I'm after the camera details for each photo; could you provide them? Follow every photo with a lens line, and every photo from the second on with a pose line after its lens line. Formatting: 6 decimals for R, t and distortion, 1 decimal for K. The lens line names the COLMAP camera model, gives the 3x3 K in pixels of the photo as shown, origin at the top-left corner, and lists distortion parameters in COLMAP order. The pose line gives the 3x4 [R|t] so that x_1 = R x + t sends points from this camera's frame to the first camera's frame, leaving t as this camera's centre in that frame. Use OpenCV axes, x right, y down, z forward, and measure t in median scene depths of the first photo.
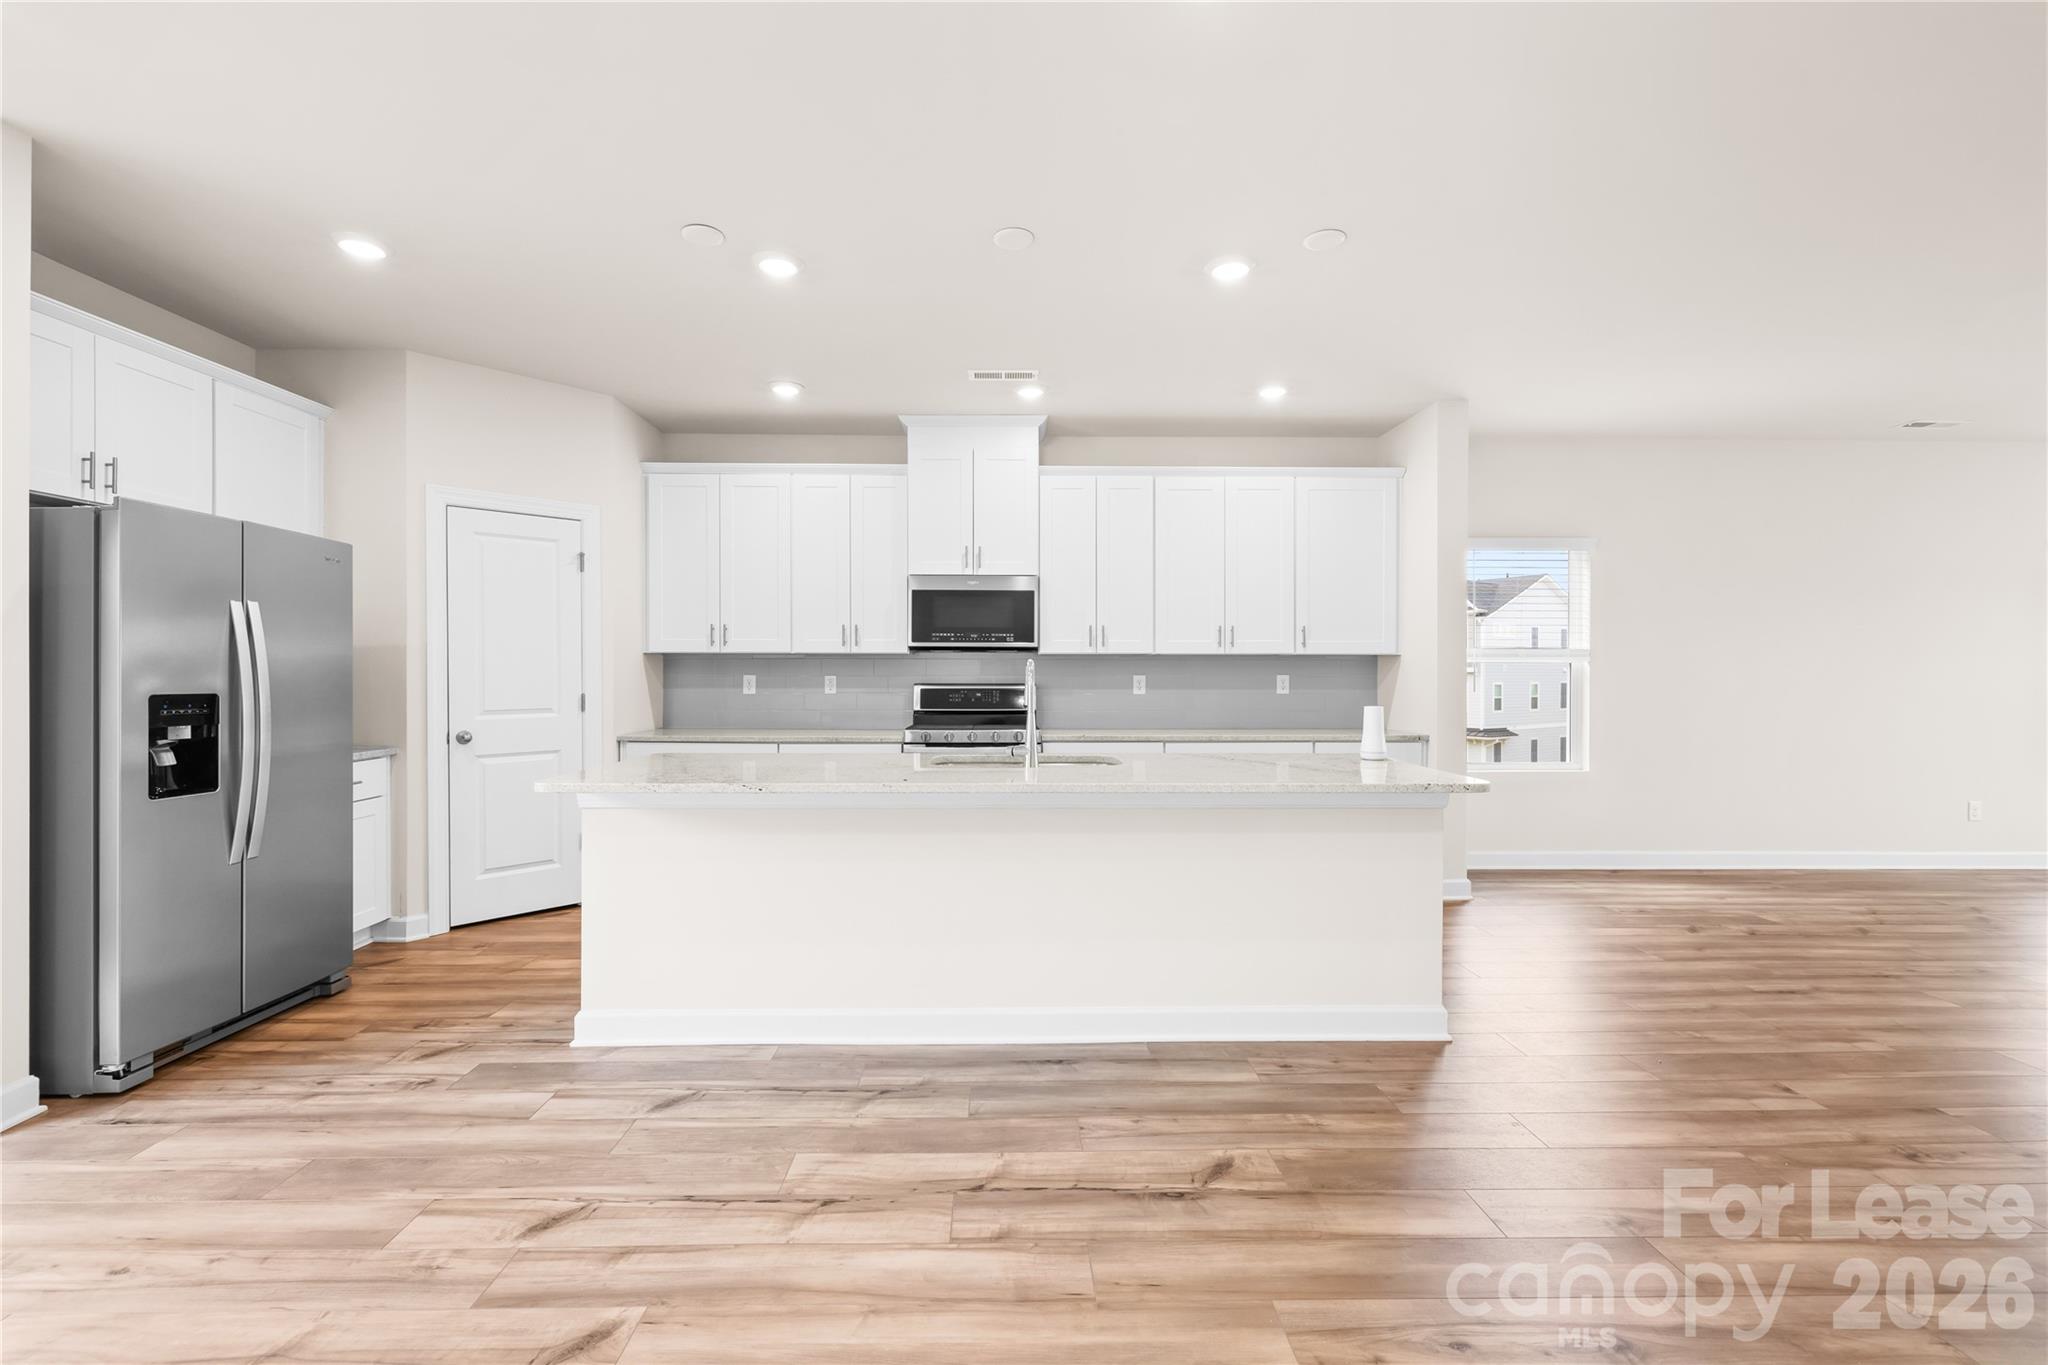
lens RADIAL K [[860.7, 0, 1006.3], [0, 860.7, 673.2], [0, 0, 1]] dist [0.000746, -0.000339]
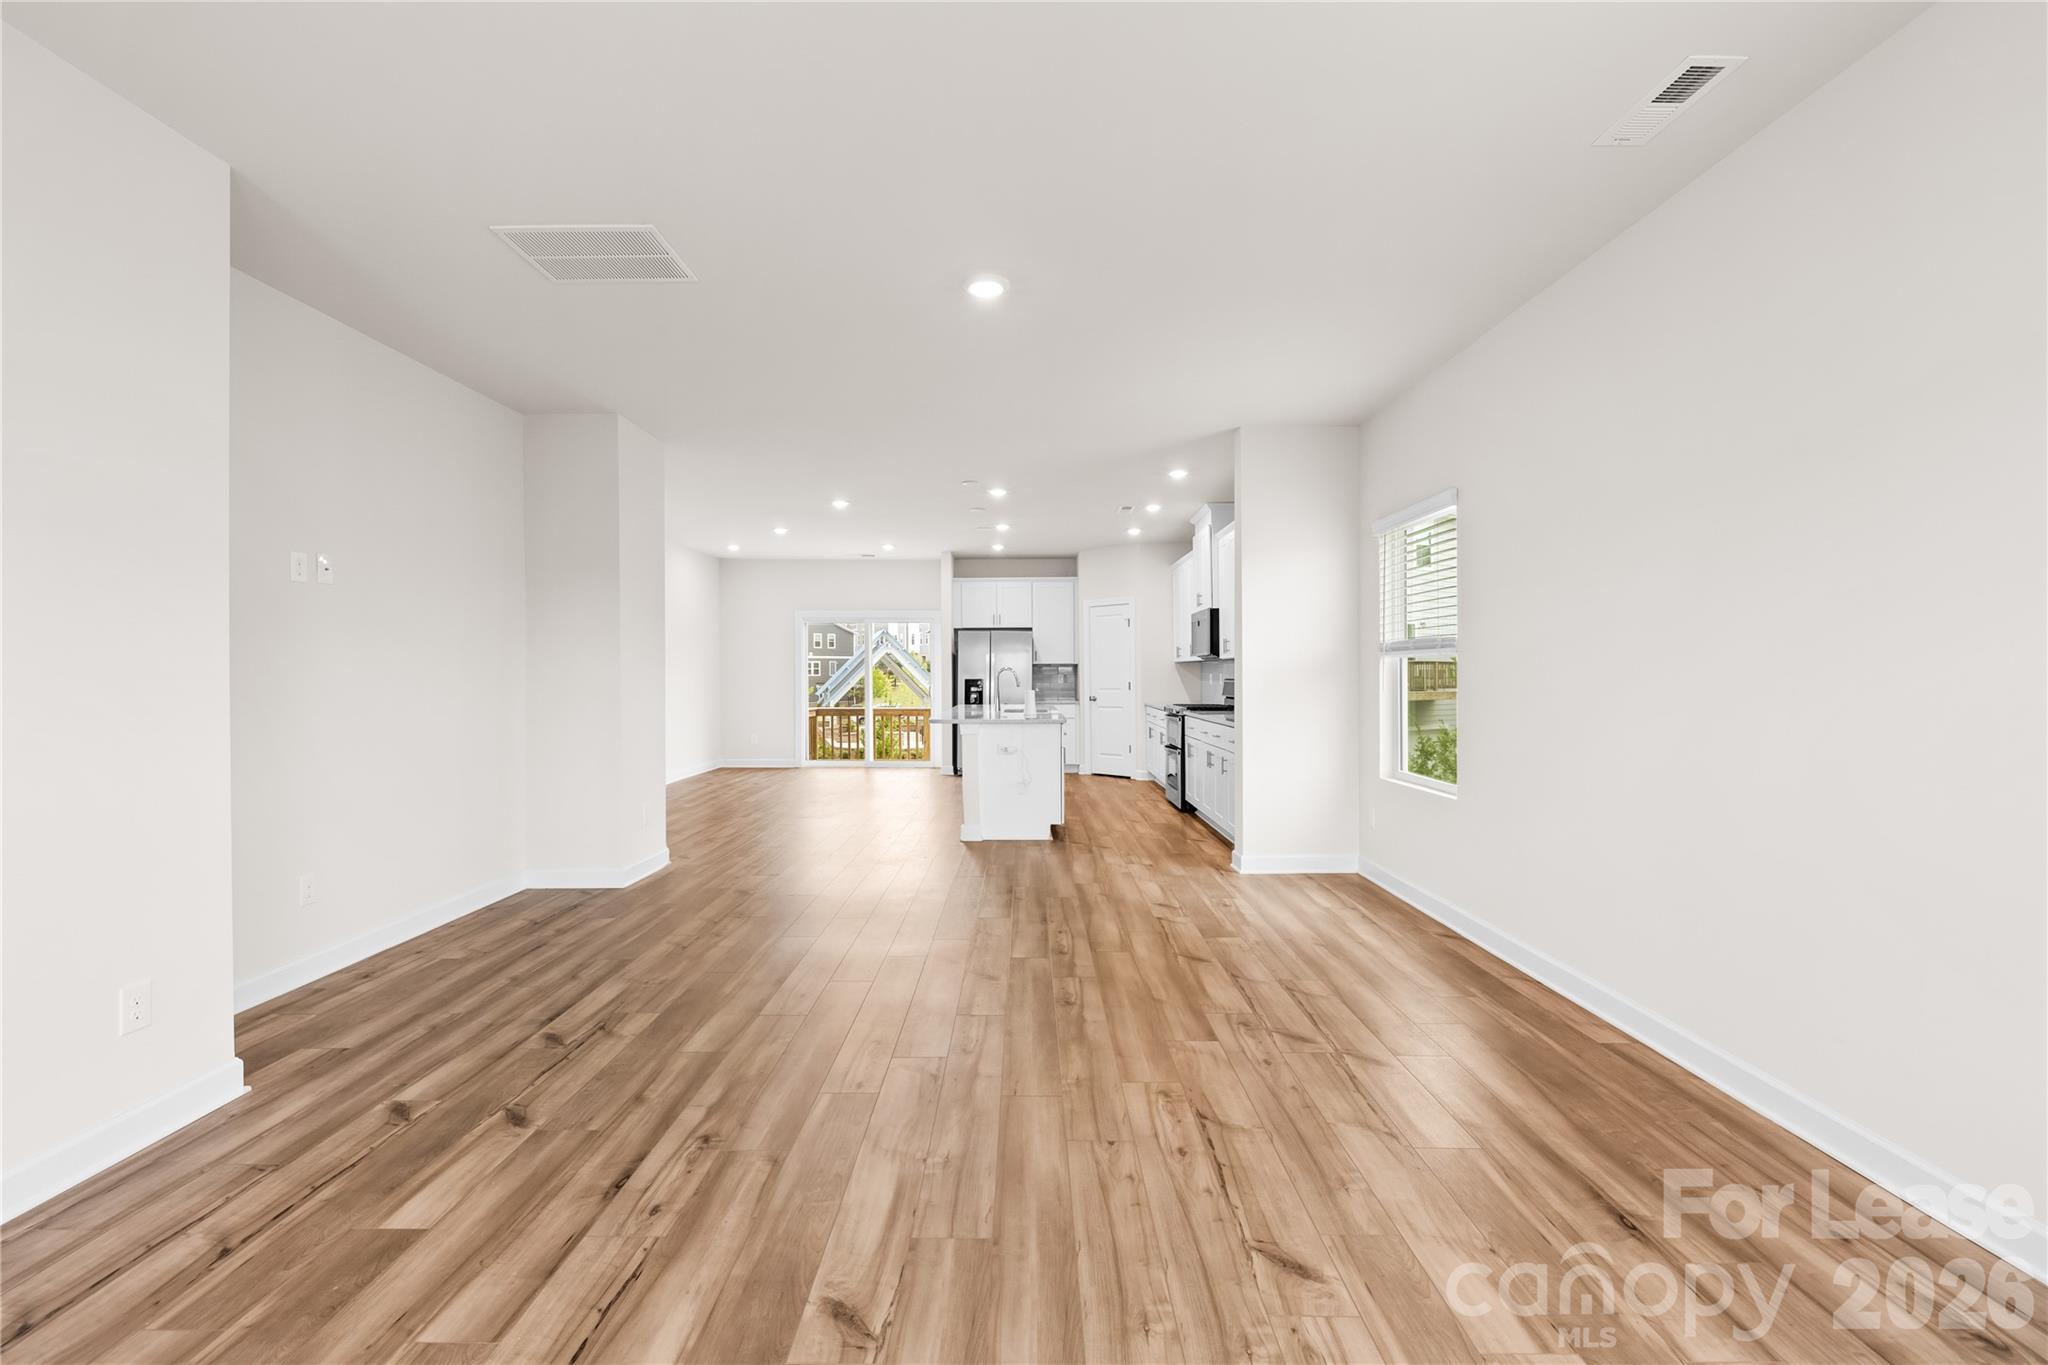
lens RADIAL K [[860.7, 0, 1017.0], [0, 860.7, 673.1], [0, 0, 1]] dist [0.000746, -0.000339]
pose [[-0.018218, -0.002552, -0.999831, 1.885491], [0.003218, 0.999991, -0.002611, 0.005881], [0.999829, -0.003265, -0.018209, 0.825931]]
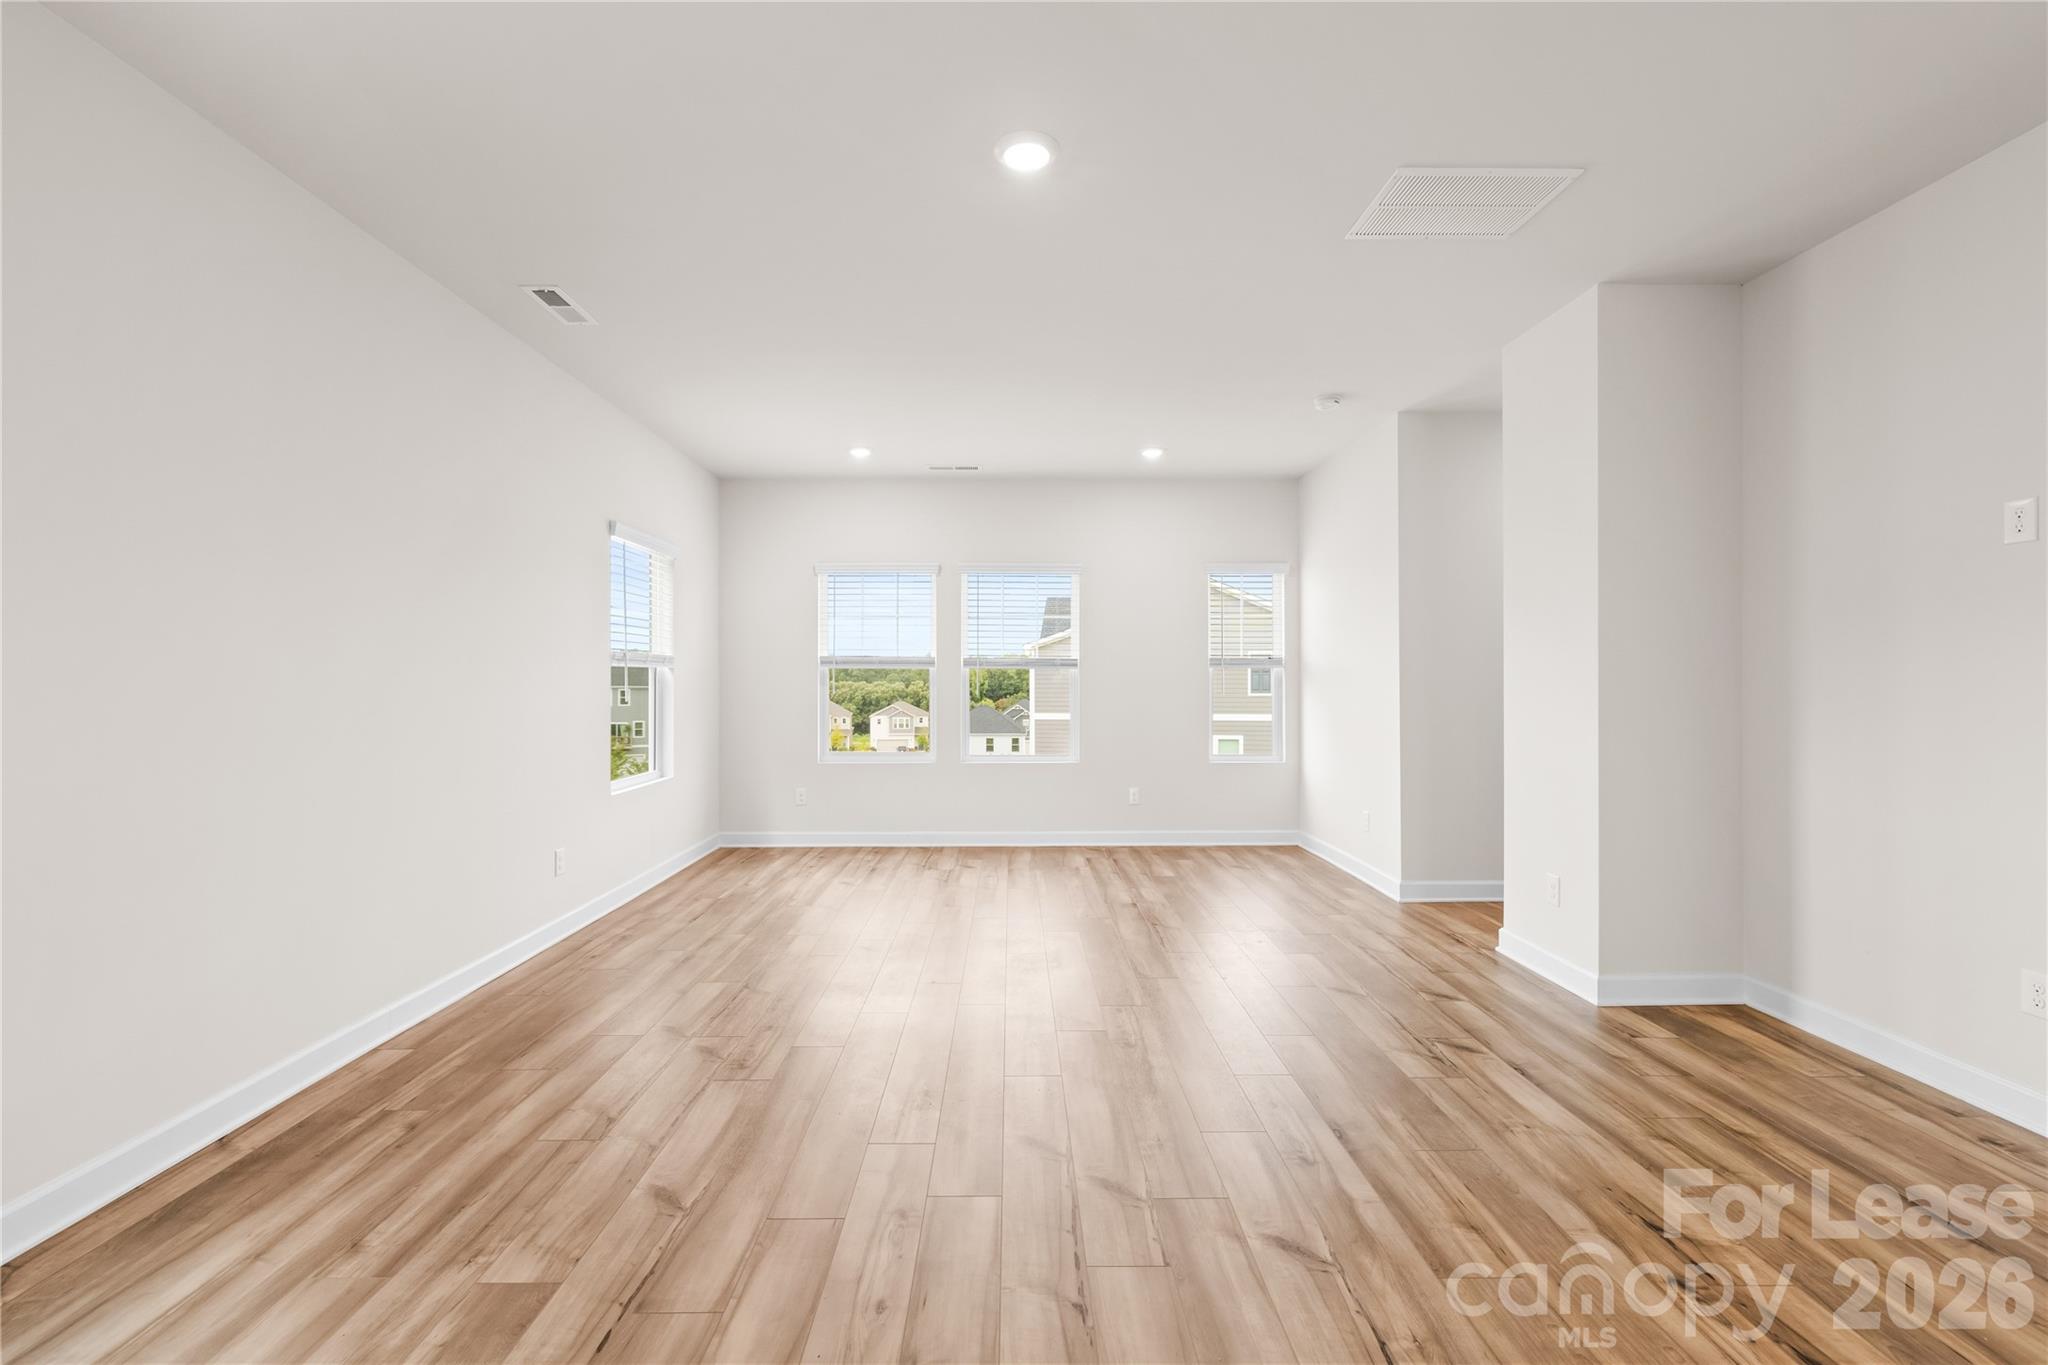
lens RADIAL K [[860.7, 0, 1009.8], [0, 860.7, 679.5], [0, 0, 1]] dist [0.000746, -0.000339]
pose [[0.007224, 0.000056, 0.999974, 0.495252], [0.002045, 0.999998, -0.000070, 0.003765], [-0.999972, 0.002046, 0.007224, 0.791958]]
